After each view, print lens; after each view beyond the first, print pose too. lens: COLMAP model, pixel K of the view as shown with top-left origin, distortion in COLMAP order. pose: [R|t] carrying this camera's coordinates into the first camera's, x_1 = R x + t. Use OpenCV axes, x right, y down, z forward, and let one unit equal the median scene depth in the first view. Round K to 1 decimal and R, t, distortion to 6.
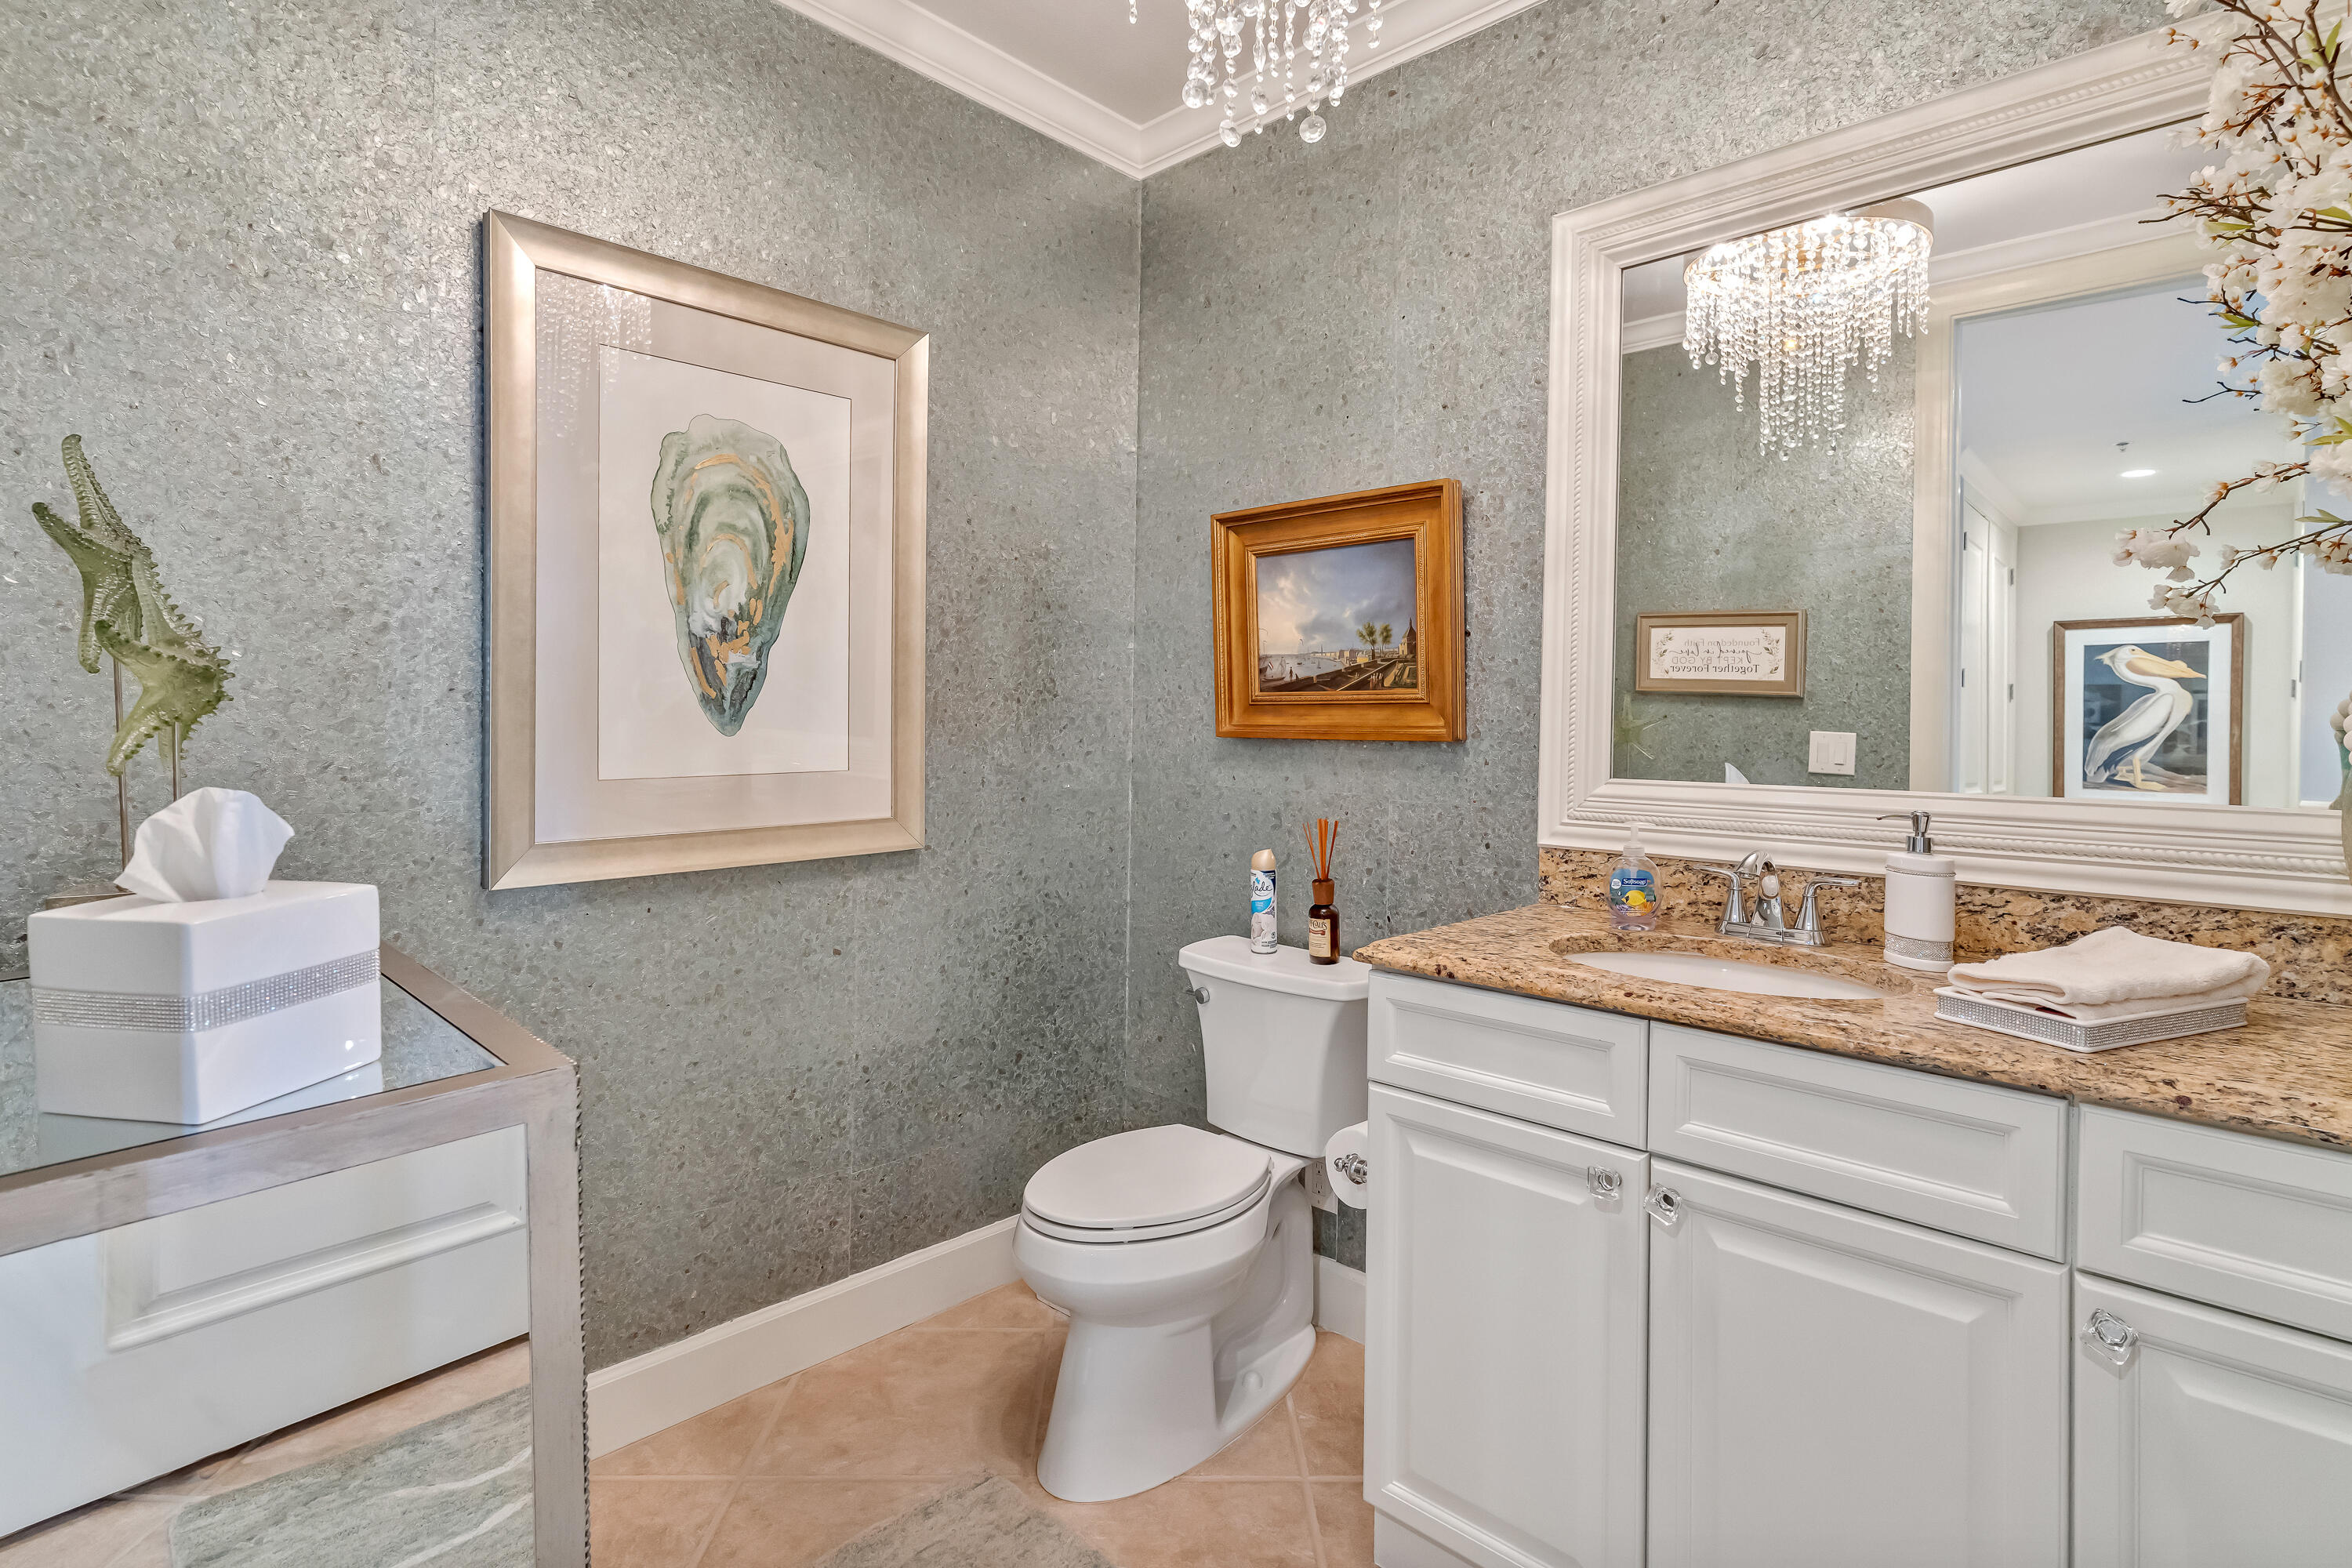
lens RADIAL K [[1125.1, 0, 1177.1], [0, 1125.1, 720.9], [0, 0, 1]] dist [0.003723, -0.000777]
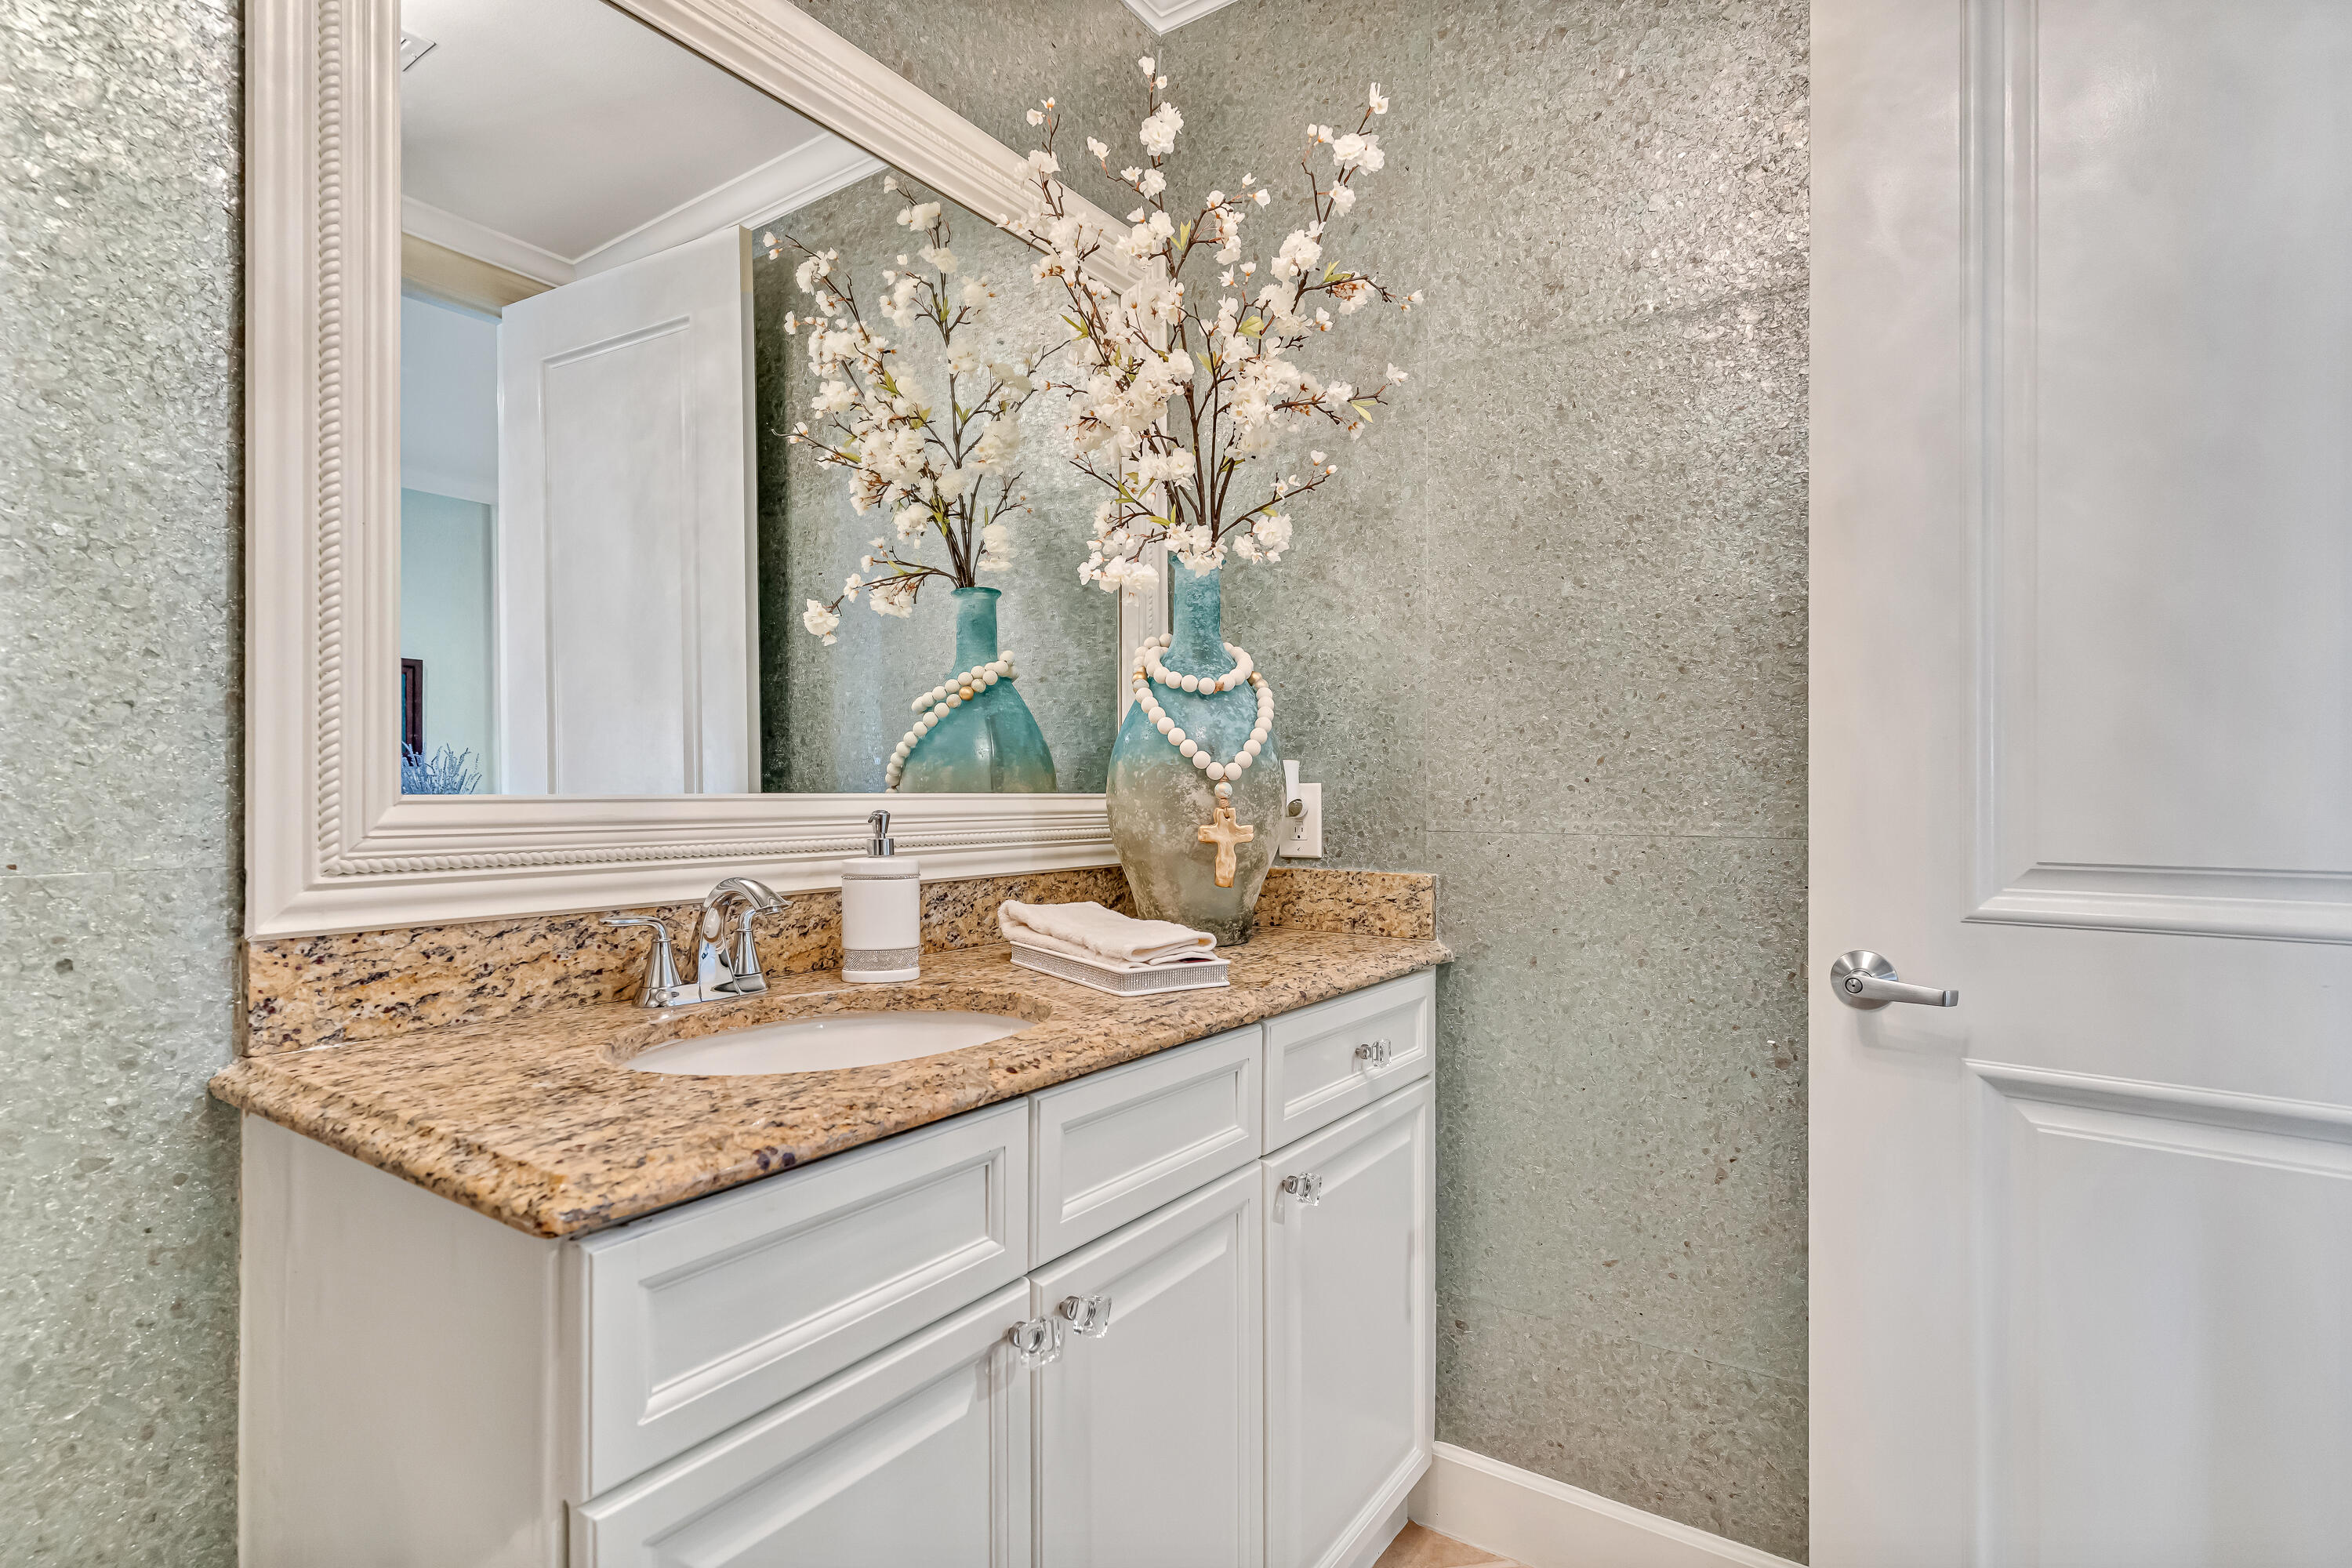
lens RADIAL K [[1125.1, 0, 1179.0], [0, 1125.1, 783.7], [0, 0, 1]] dist [0.003723, -0.000777]
pose [[-0.137461, -0.006997, 0.990482, -0.274793], [-0.005900, 0.999963, 0.006245, 0.048703], [-0.990490, -0.004985, -0.137497, 0.855165]]
